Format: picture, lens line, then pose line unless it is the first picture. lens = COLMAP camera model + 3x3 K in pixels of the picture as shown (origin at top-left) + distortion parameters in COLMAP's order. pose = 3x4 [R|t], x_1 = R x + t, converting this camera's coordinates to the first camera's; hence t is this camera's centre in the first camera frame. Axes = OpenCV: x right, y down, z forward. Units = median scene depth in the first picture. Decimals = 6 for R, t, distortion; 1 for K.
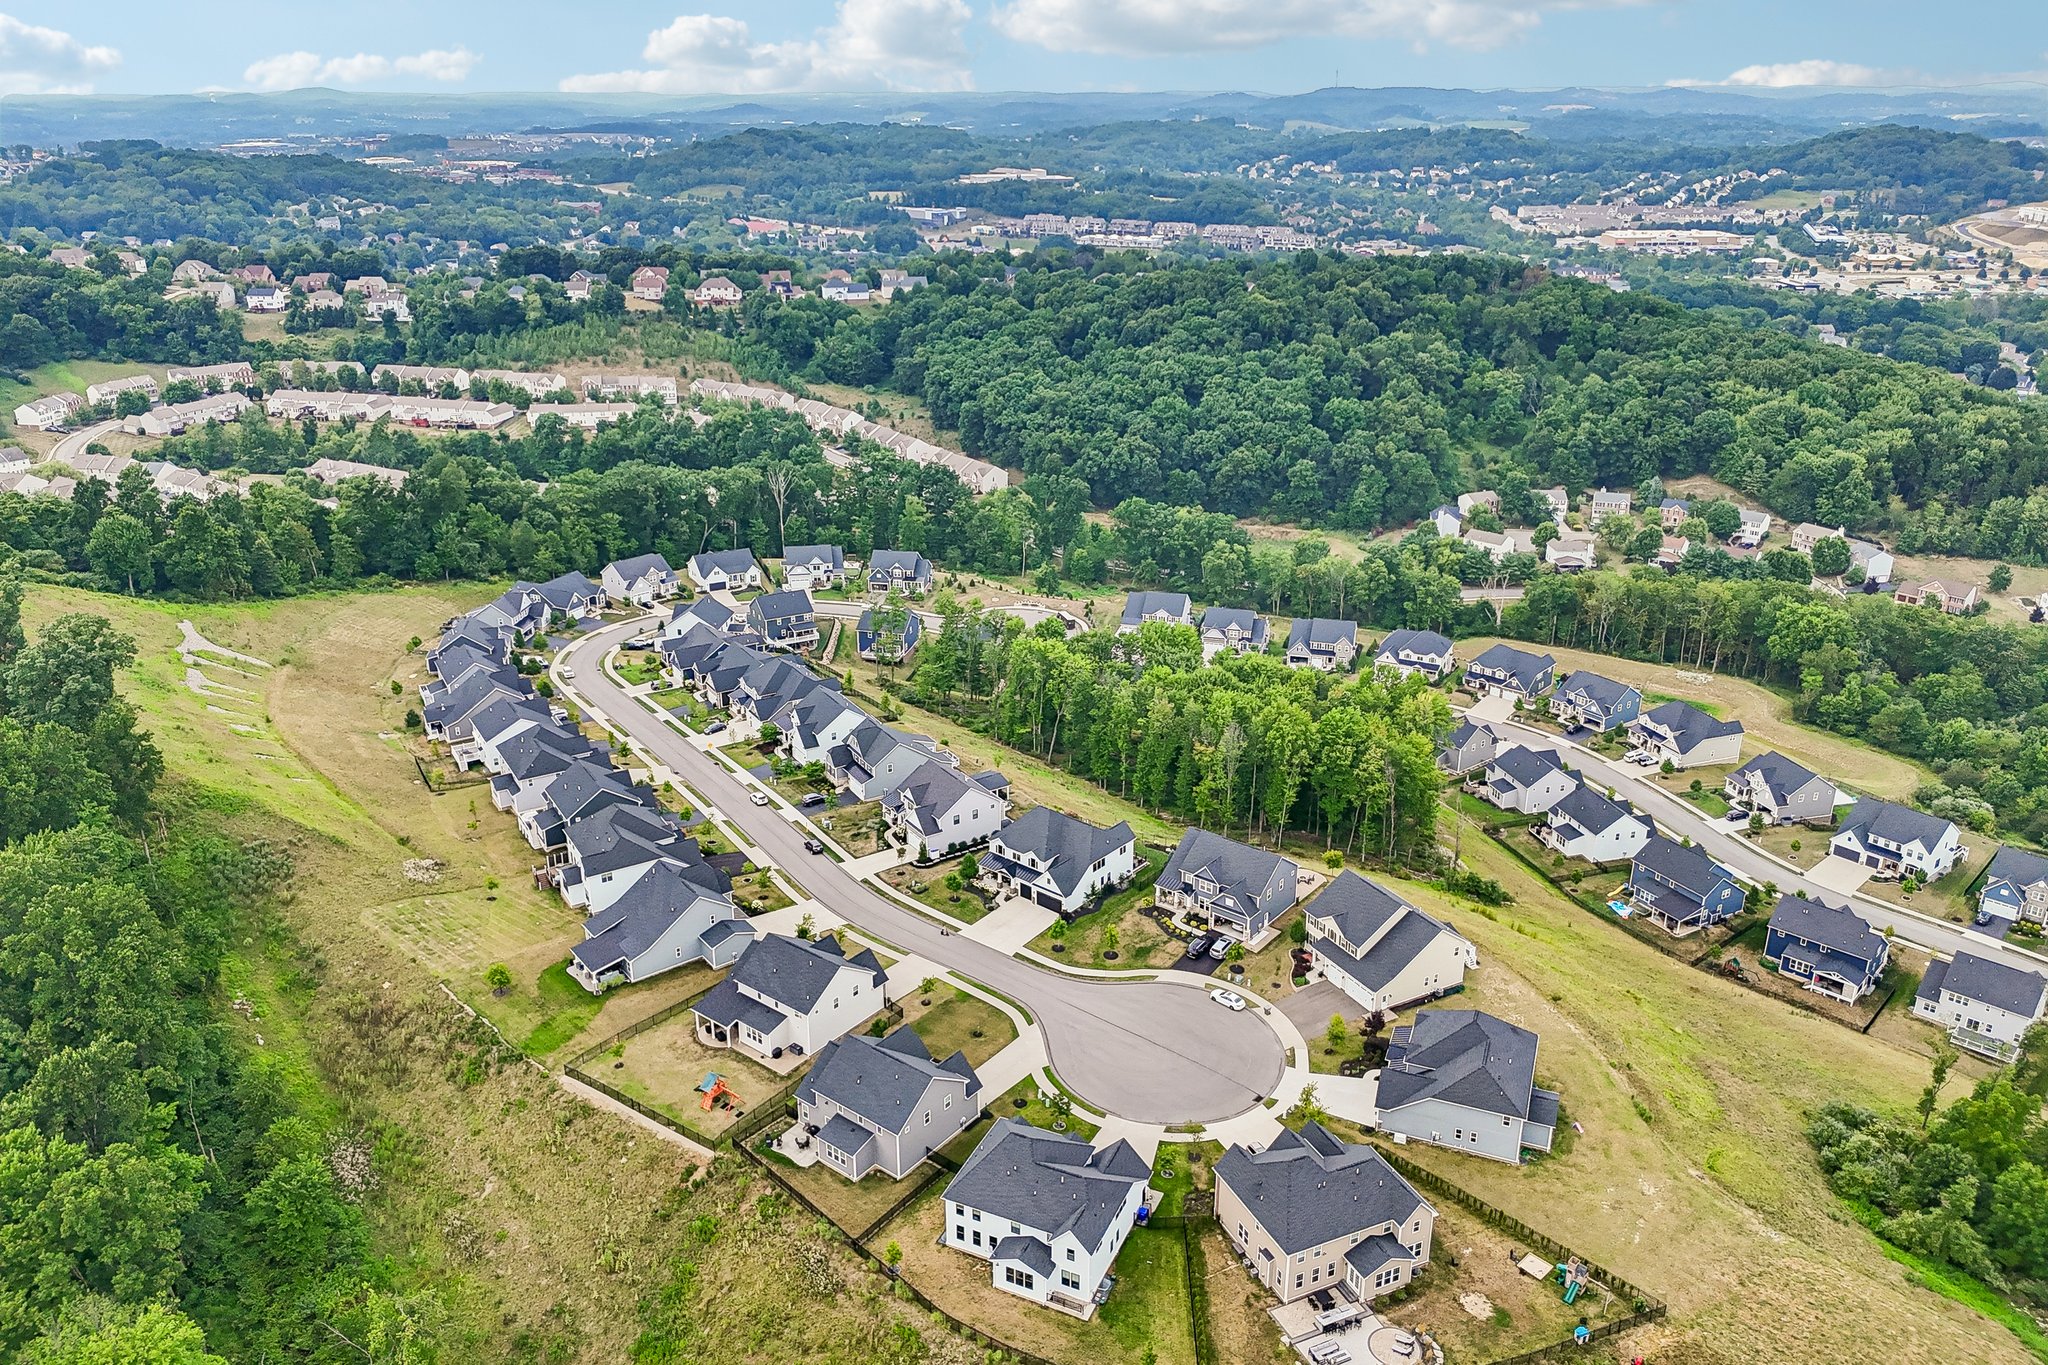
lens RADIAL K [[1497.5, 0, 1019.0], [0, 1497.5, 687.5], [0, 0, 1]] dist [0.083027, -0.093364]
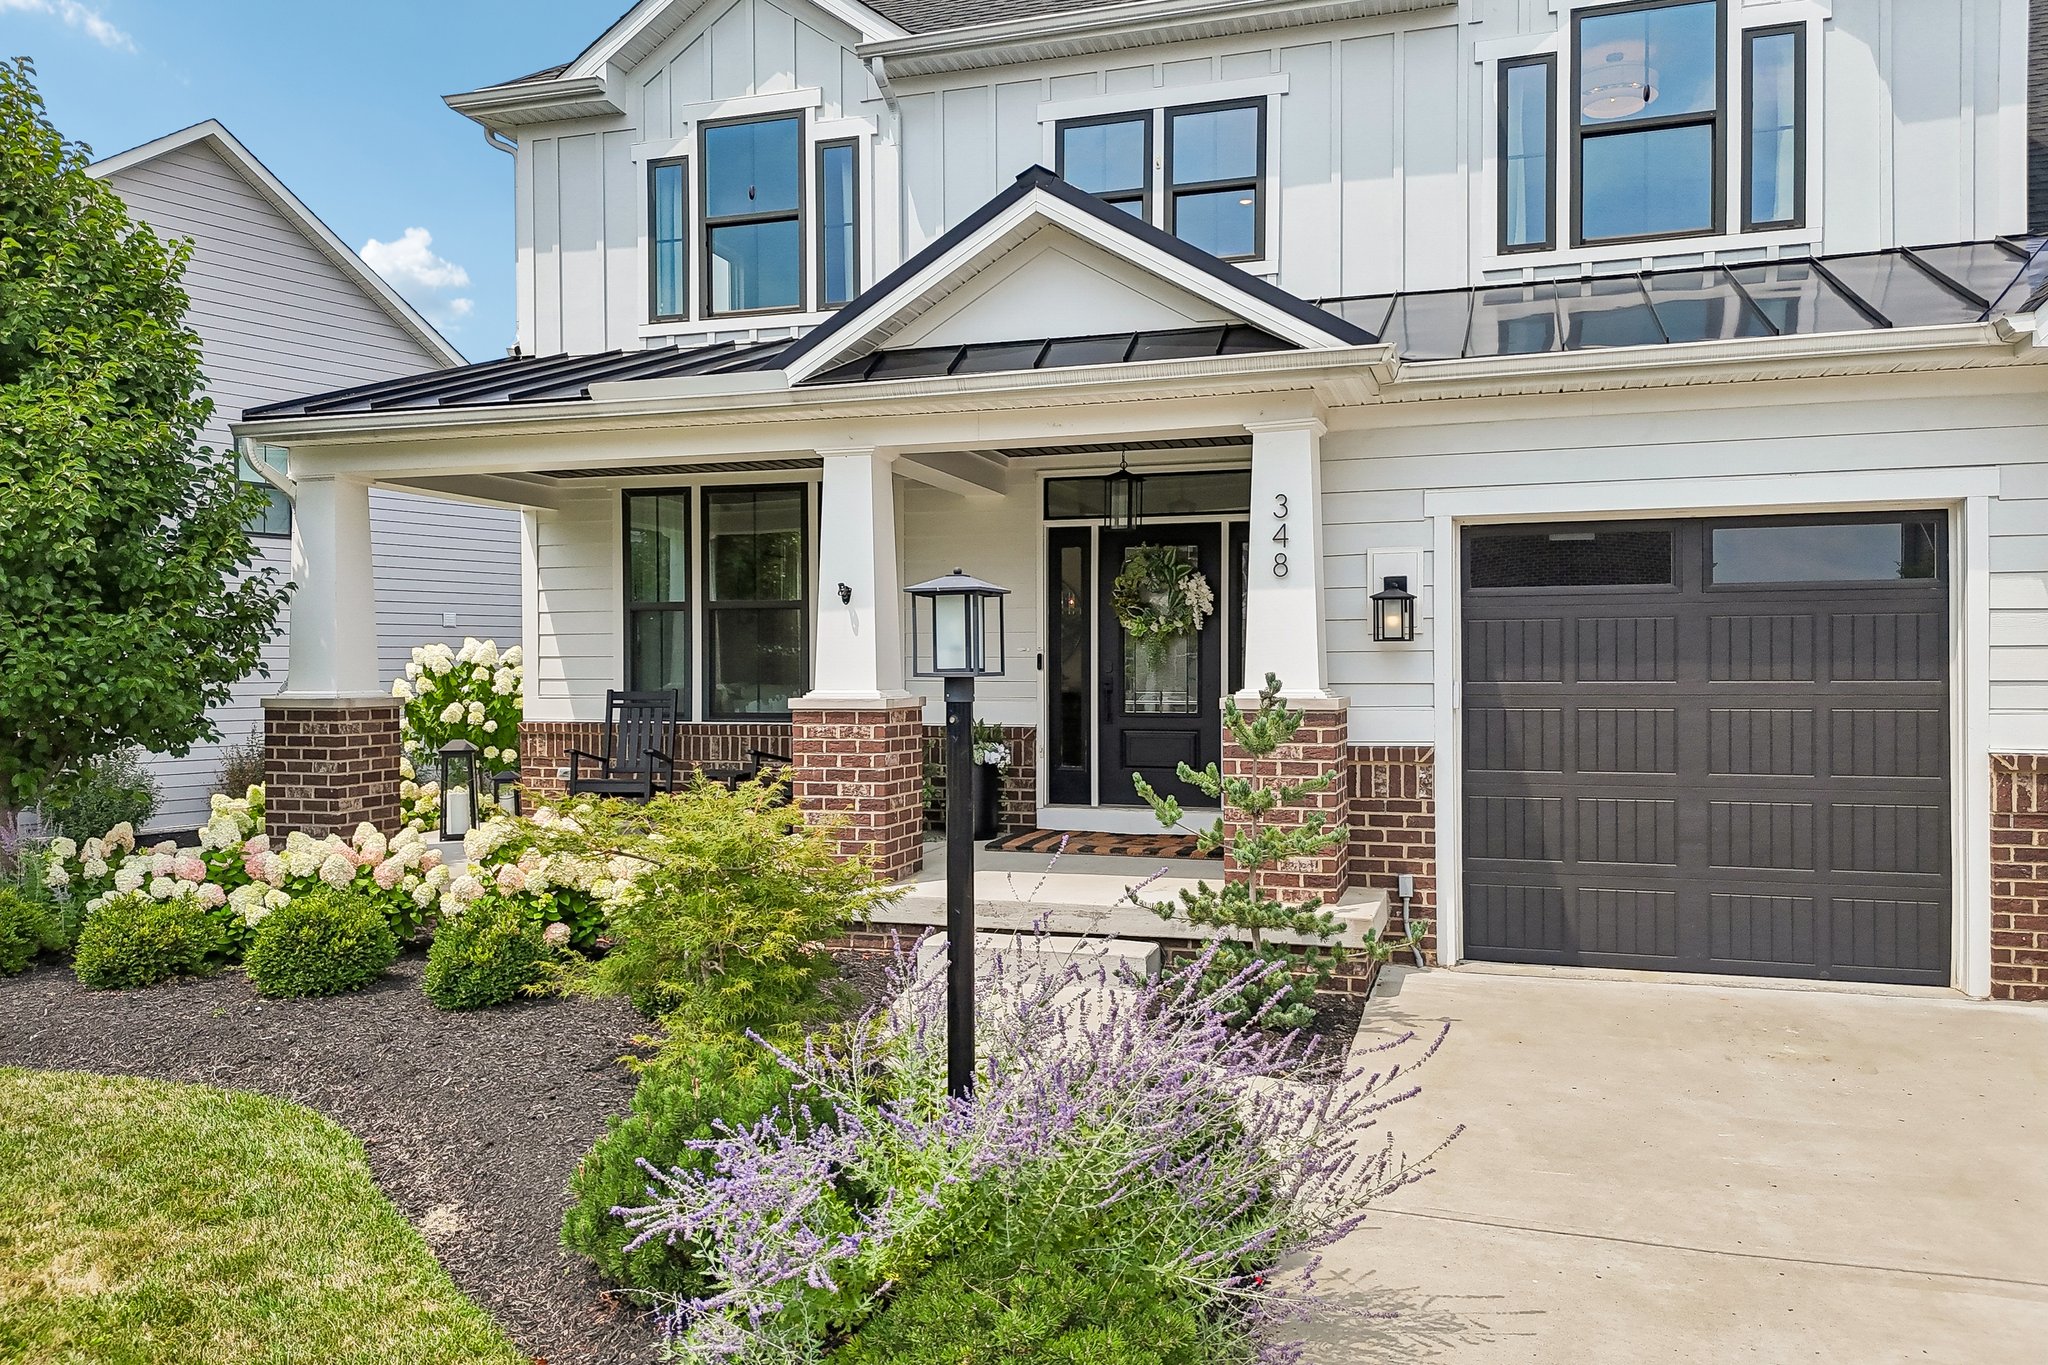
lens RADIAL K [[1497.5, 0, 1017.8], [0, 1497.5, 678.4], [0, 0, 1]] dist [0.083027, -0.093364]
pose [[0.923120, -0.003949, 0.384493, -0.013908], [0.143753, 0.930982, -0.335571, 0.080175], [-0.356630, 0.365044, 0.859975, 0.538968]]
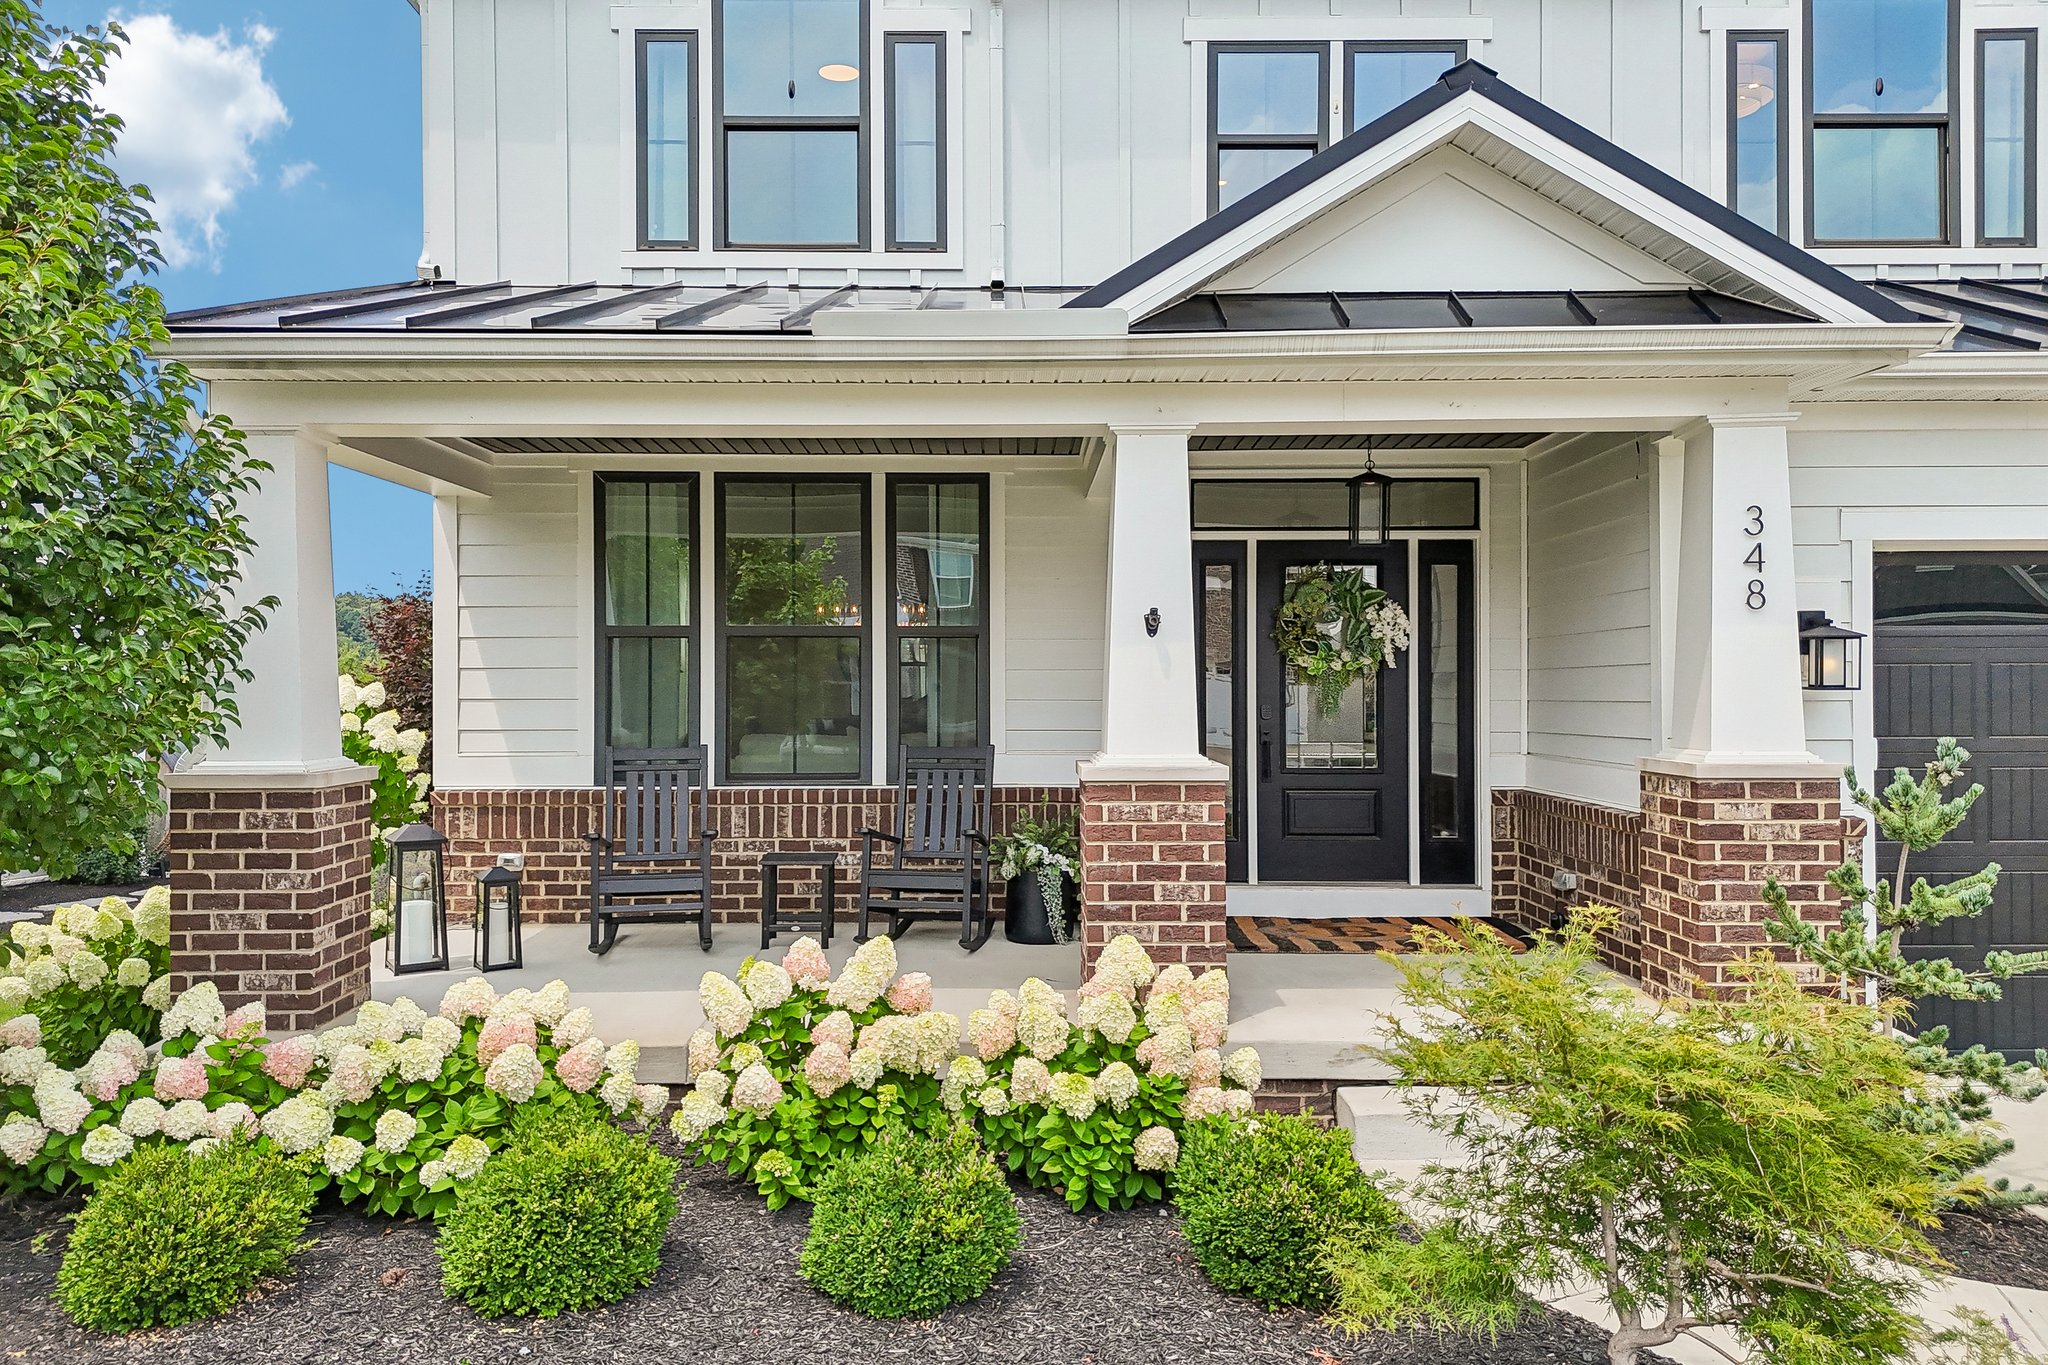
lens RADIAL K [[1497.5, 0, 1010.9], [0, 1497.5, 675.7], [0, 0, 1]] dist [0.083027, -0.093364]
pose [[0.758329, 0.003997, 0.651860, -0.019461], [0.243209, 0.926042, -0.288611, 0.076027], [-0.604803, 0.377400, 0.701272, 0.548305]]
